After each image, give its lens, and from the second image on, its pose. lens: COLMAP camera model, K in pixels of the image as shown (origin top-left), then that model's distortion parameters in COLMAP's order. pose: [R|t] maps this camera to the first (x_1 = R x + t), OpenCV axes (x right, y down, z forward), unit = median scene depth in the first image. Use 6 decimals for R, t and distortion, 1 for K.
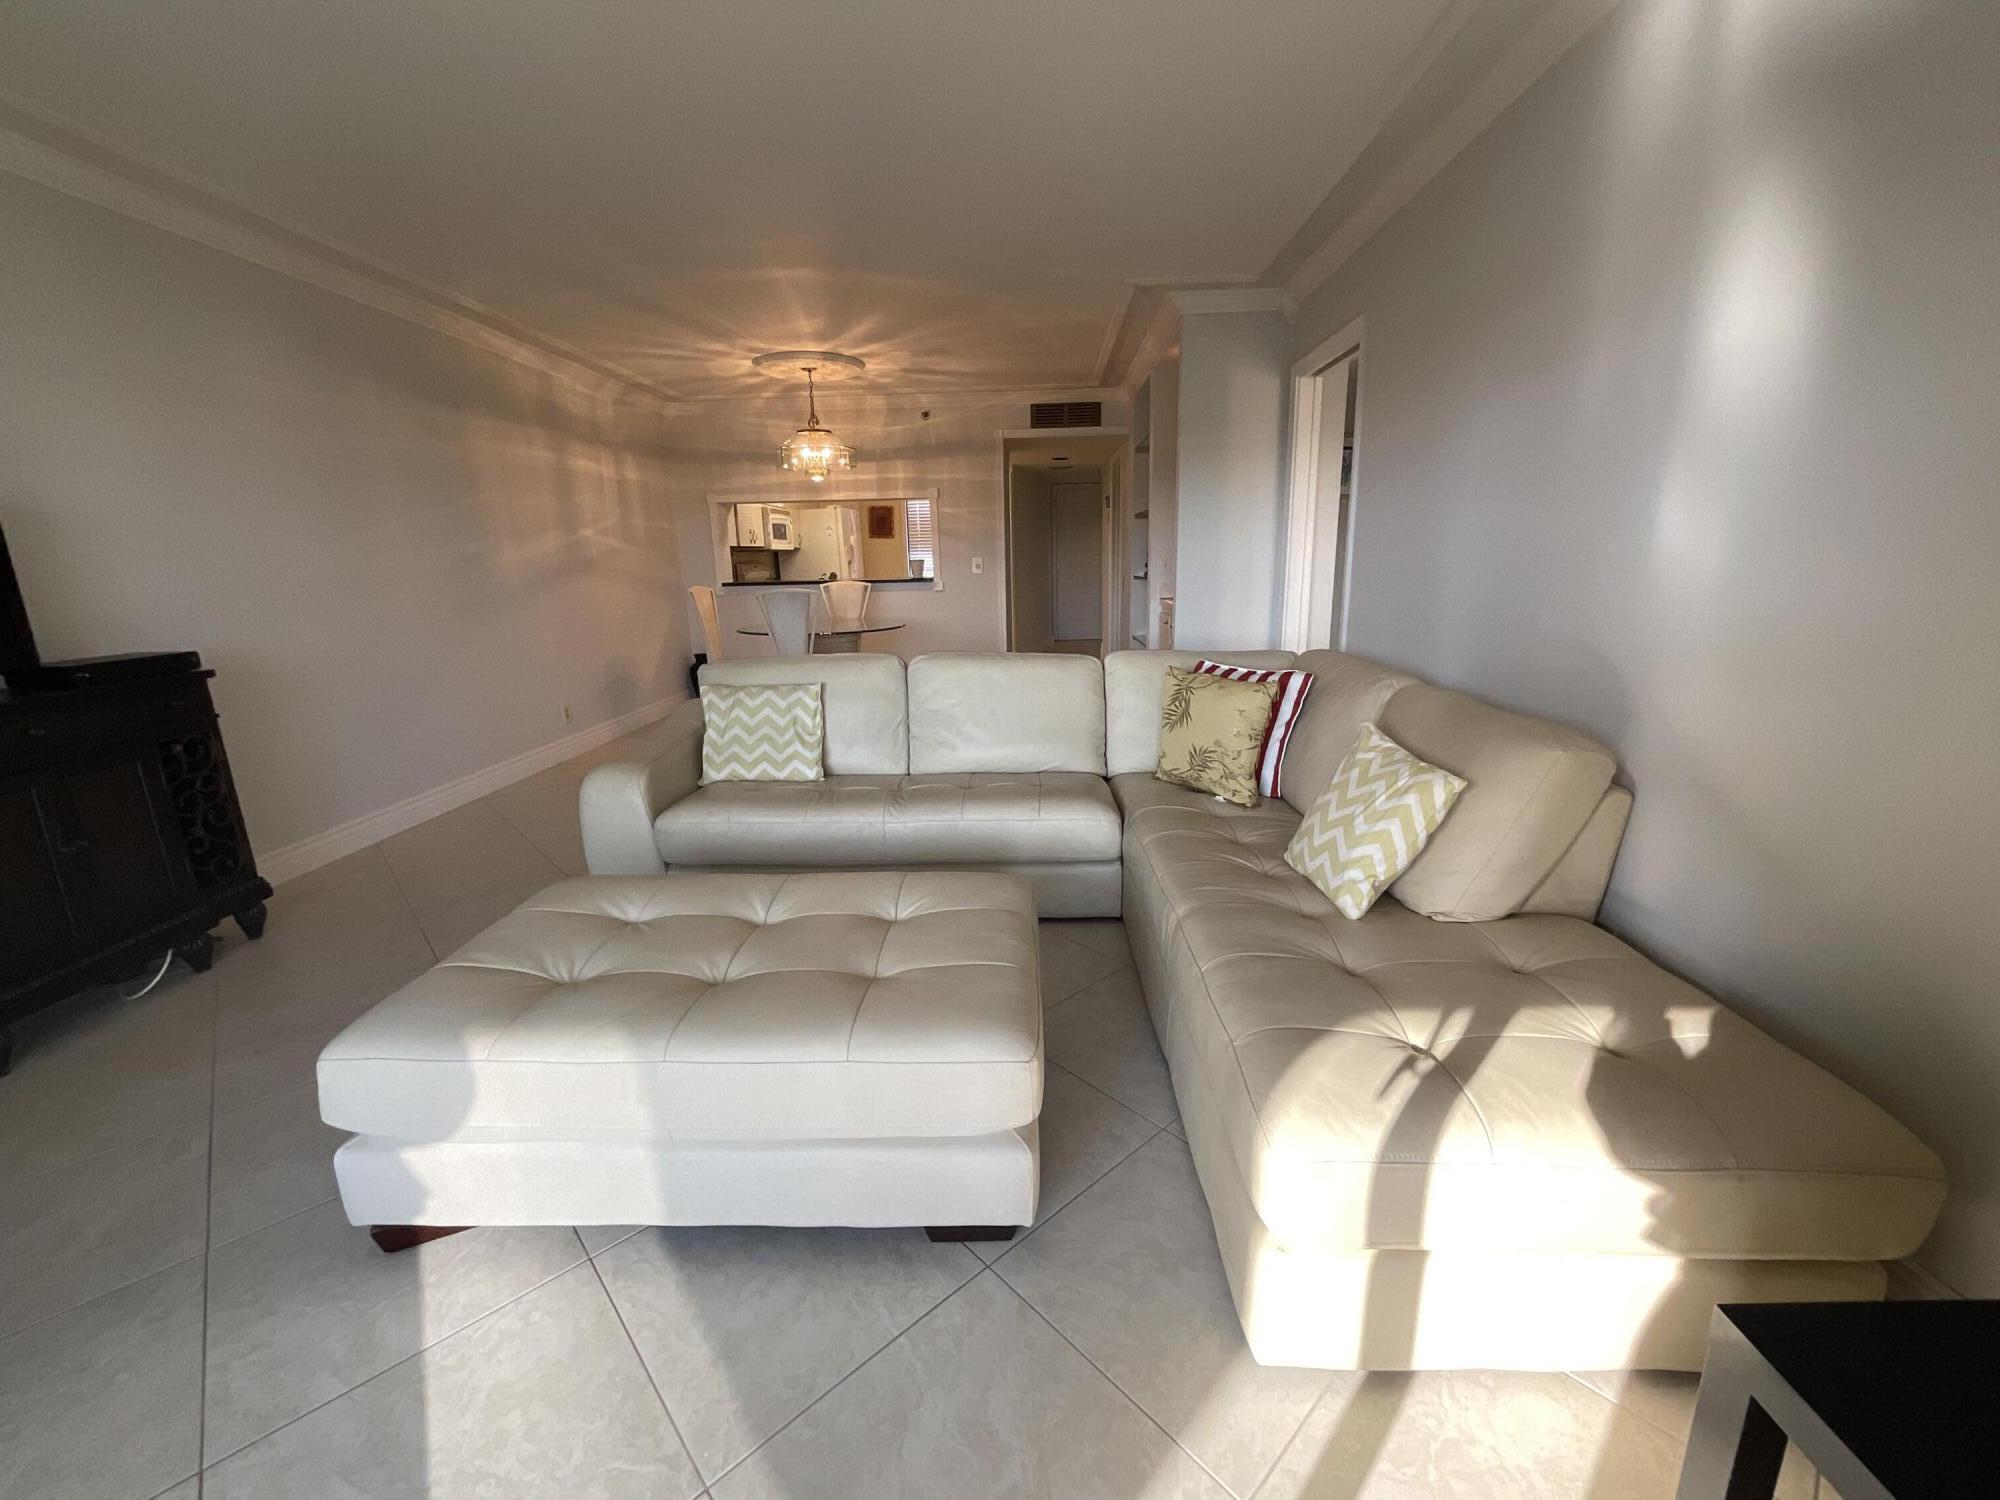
lens RADIAL K [[811.9, 0, 1000.1], [0, 811.9, 755.0], [0, 0, 1]] dist [-0.003062, 0.001264]
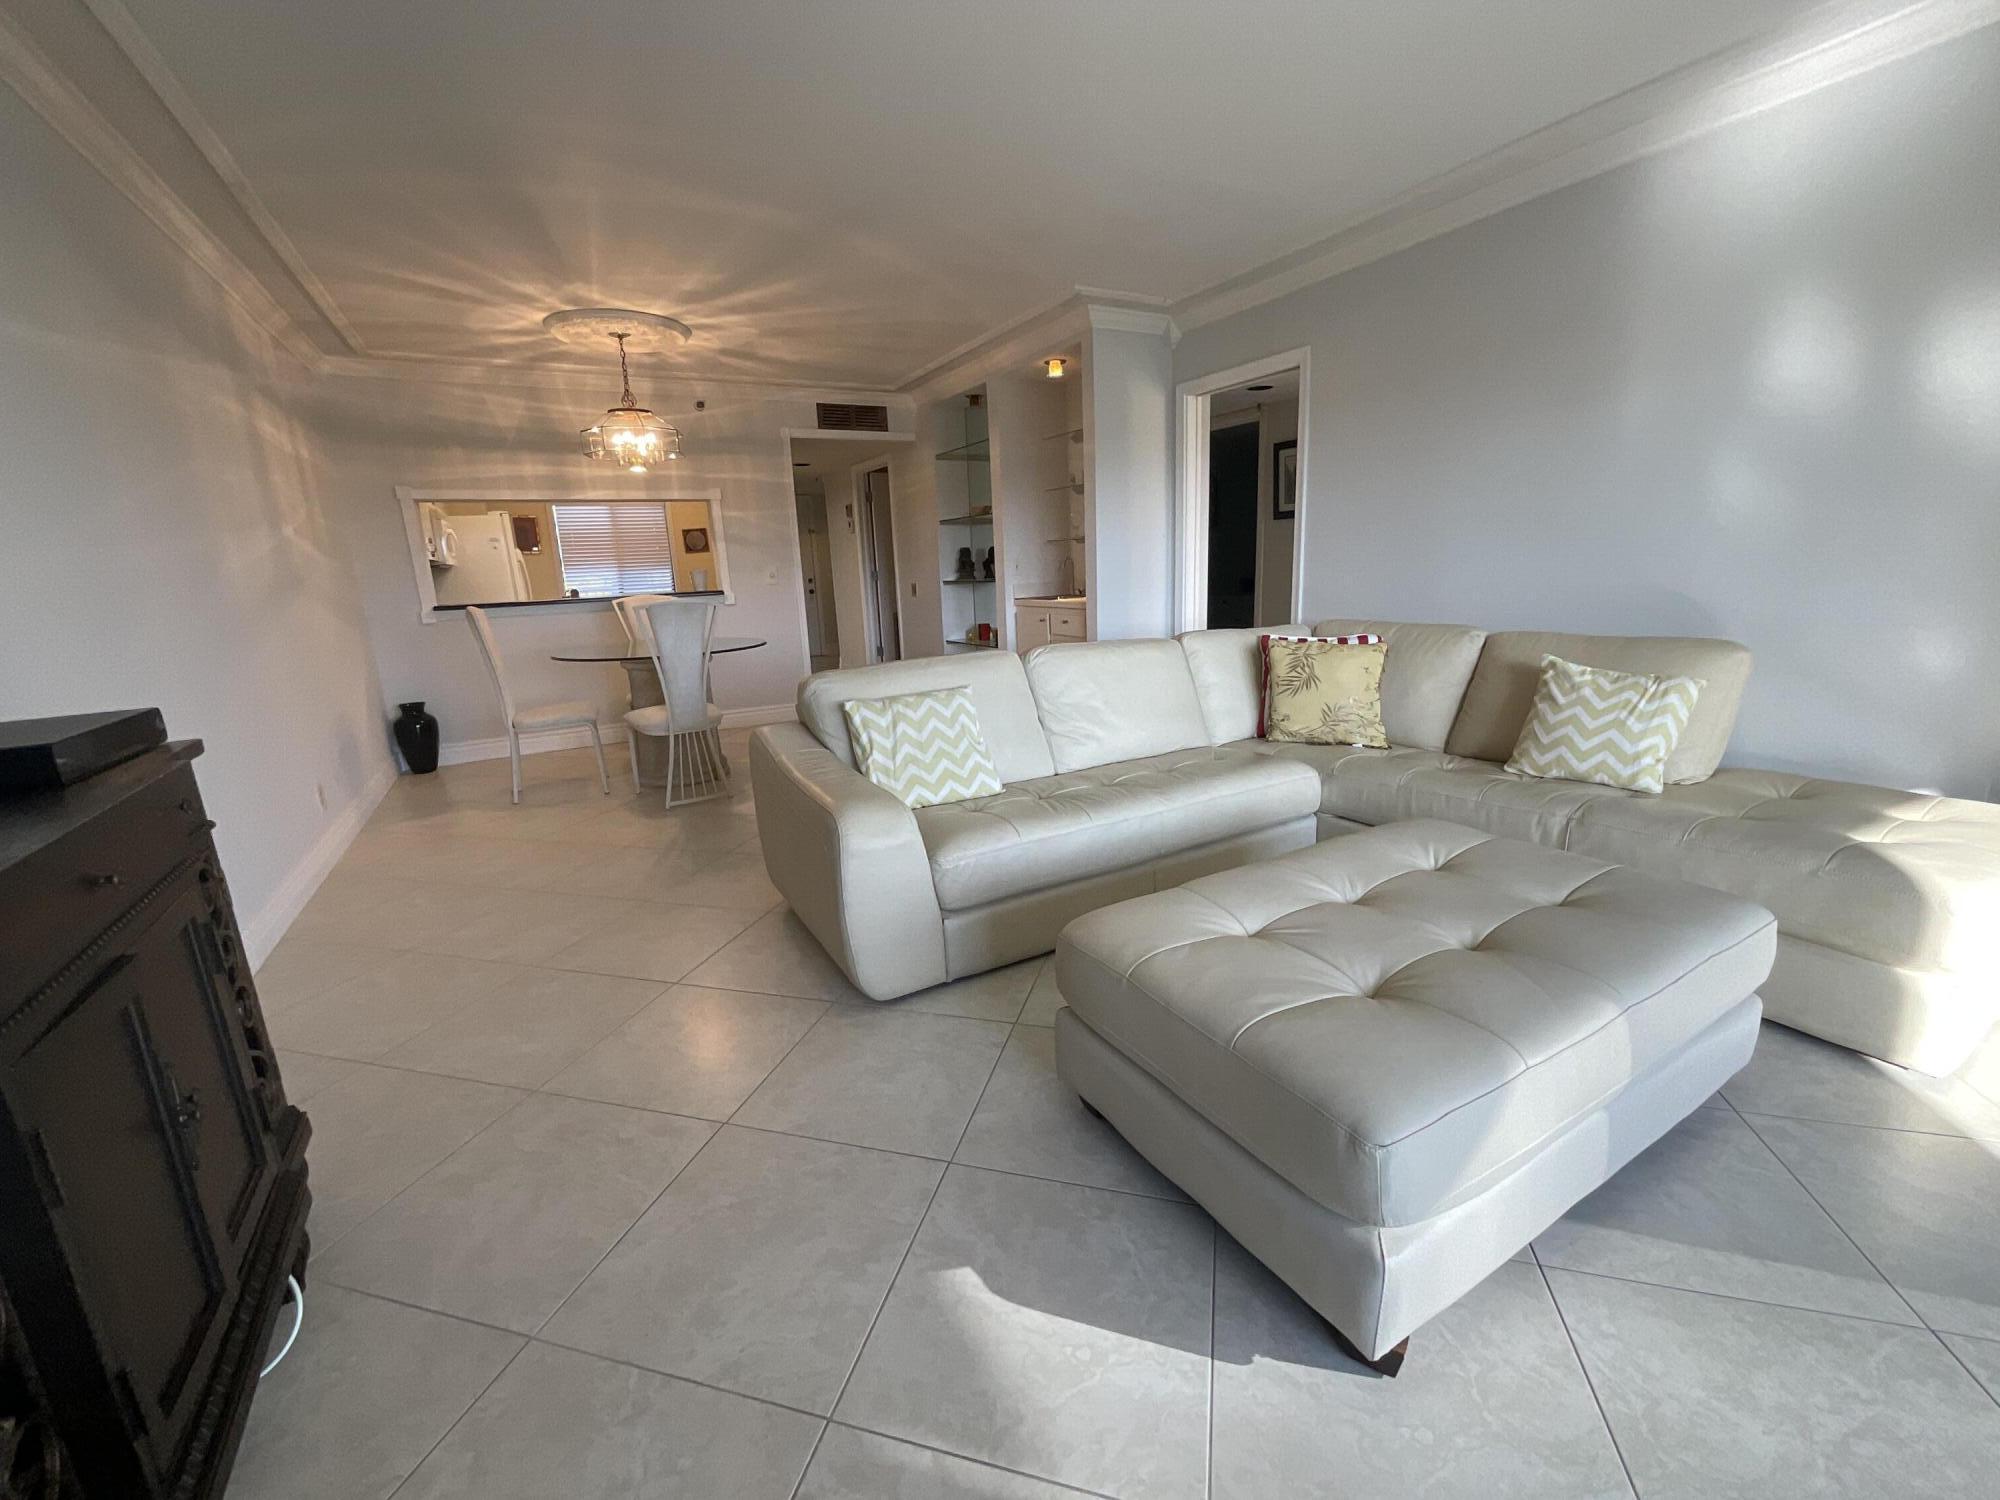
lens RADIAL K [[811.9, 0, 1007.0], [0, 811.9, 753.2], [0, 0, 1]] dist [-0.003062, 0.001264]
pose [[0.849156, -0.132927, 0.511141, -0.513104], [0.147731, 0.988958, 0.011762, -0.015947], [-0.507060, 0.065524, 0.859417, 0.177210]]
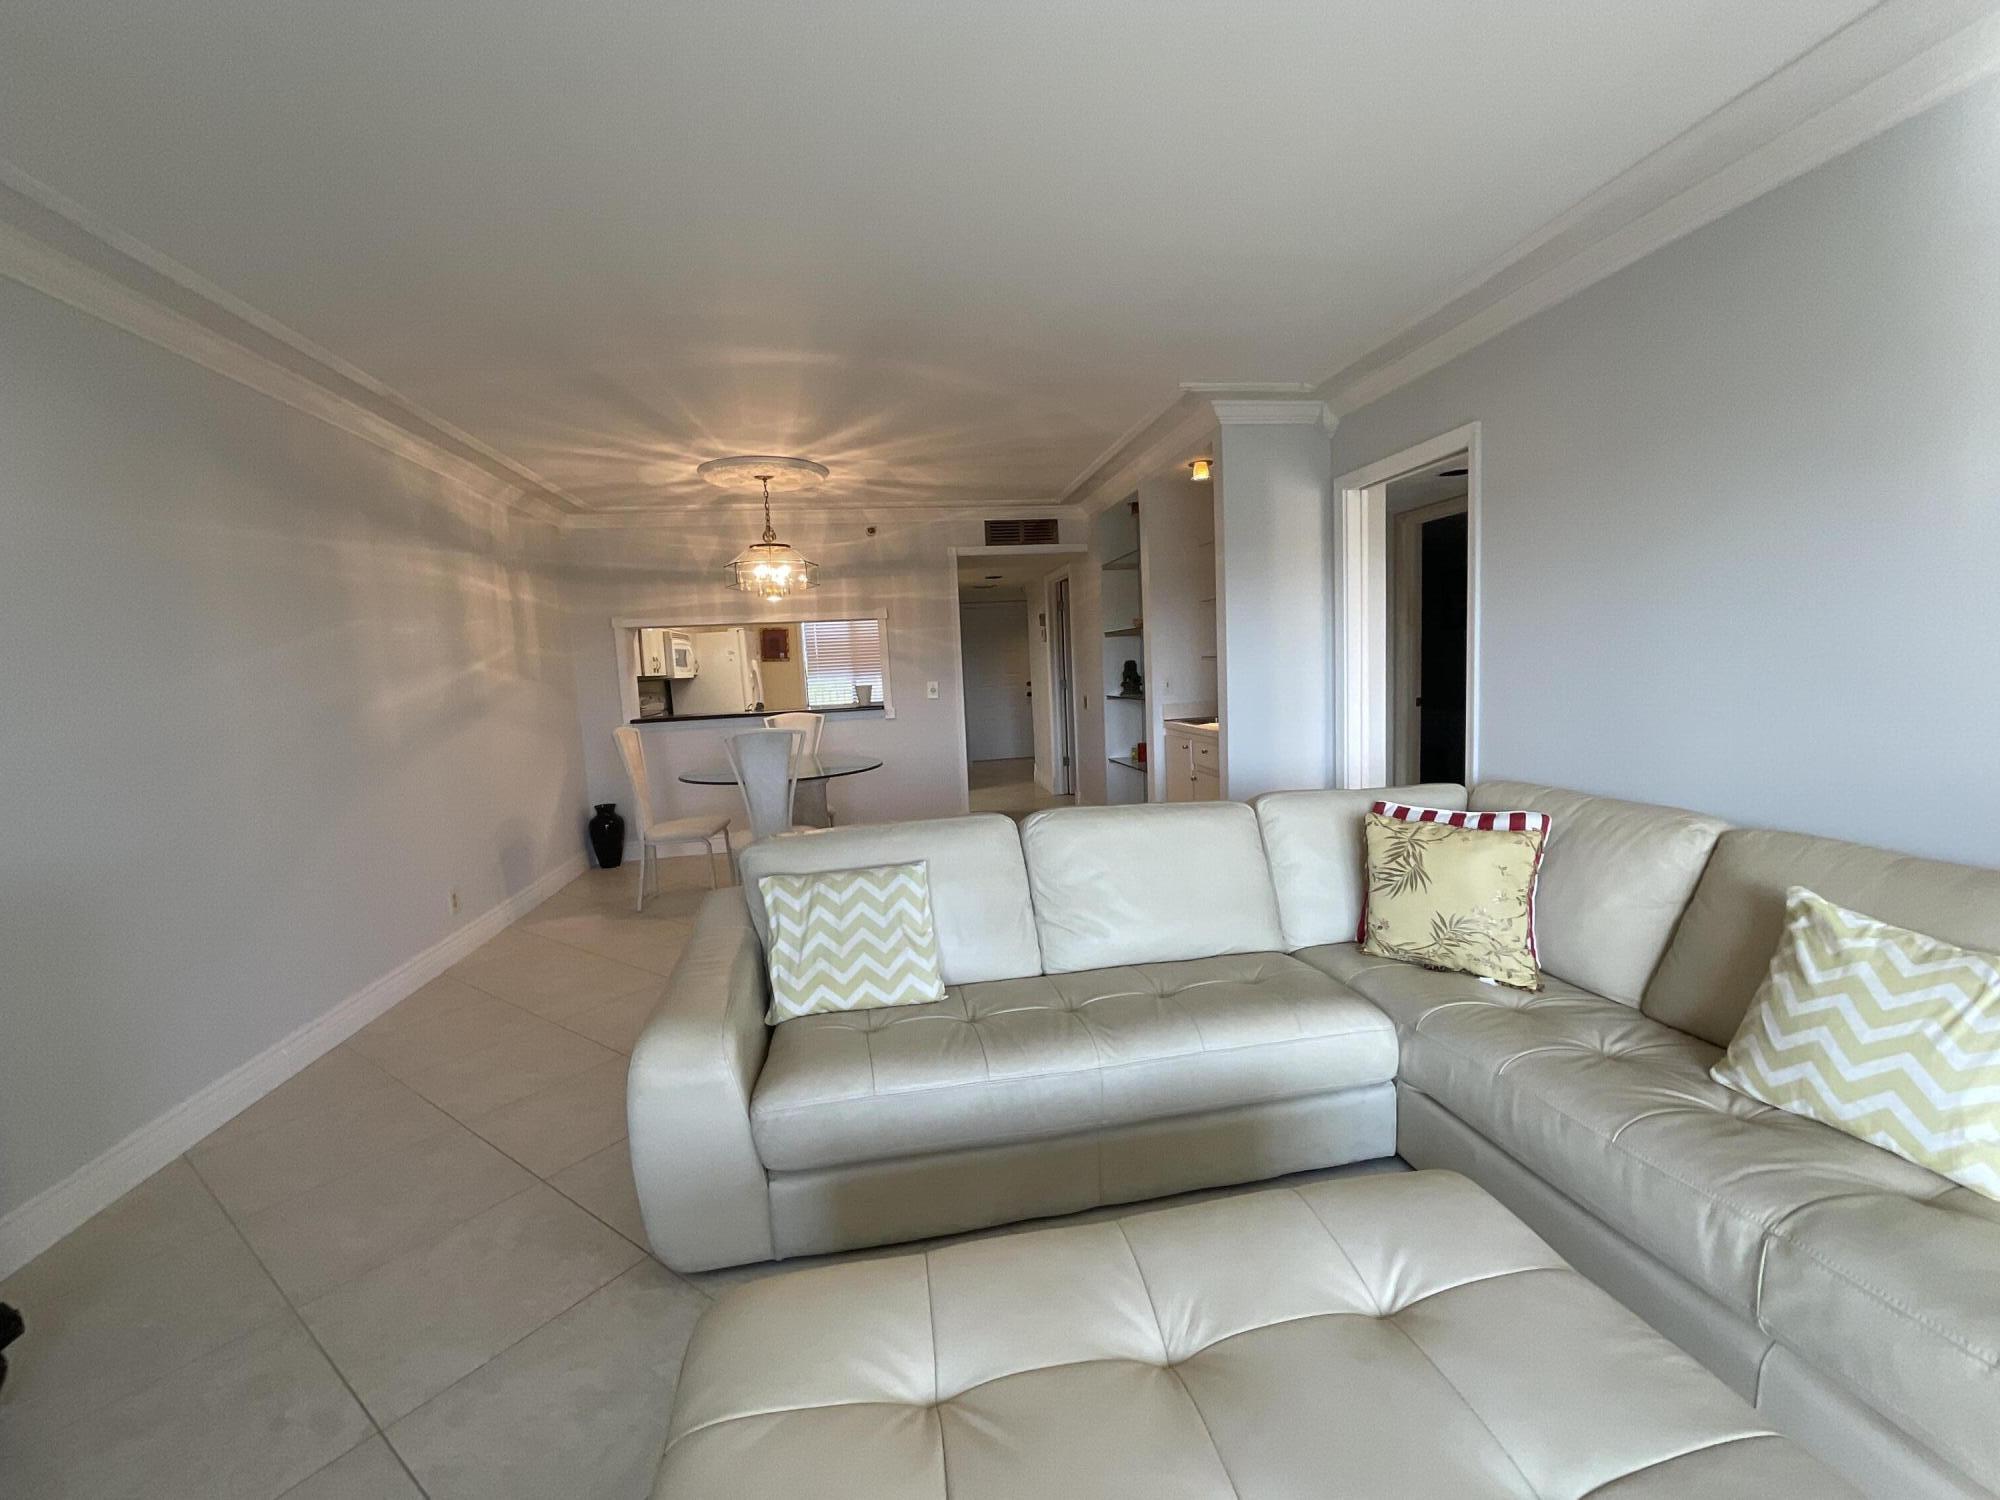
lens RADIAL K [[811.9, 0, 1003.3], [0, 811.9, 758.5], [0, 0, 1]] dist [-0.003062, 0.001264]
pose [[0.979189, -0.047567, 0.197296, -0.231801], [0.073496, 0.989271, -0.126261, -0.065462], [-0.189173, 0.138134, 0.972179, 0.199067]]
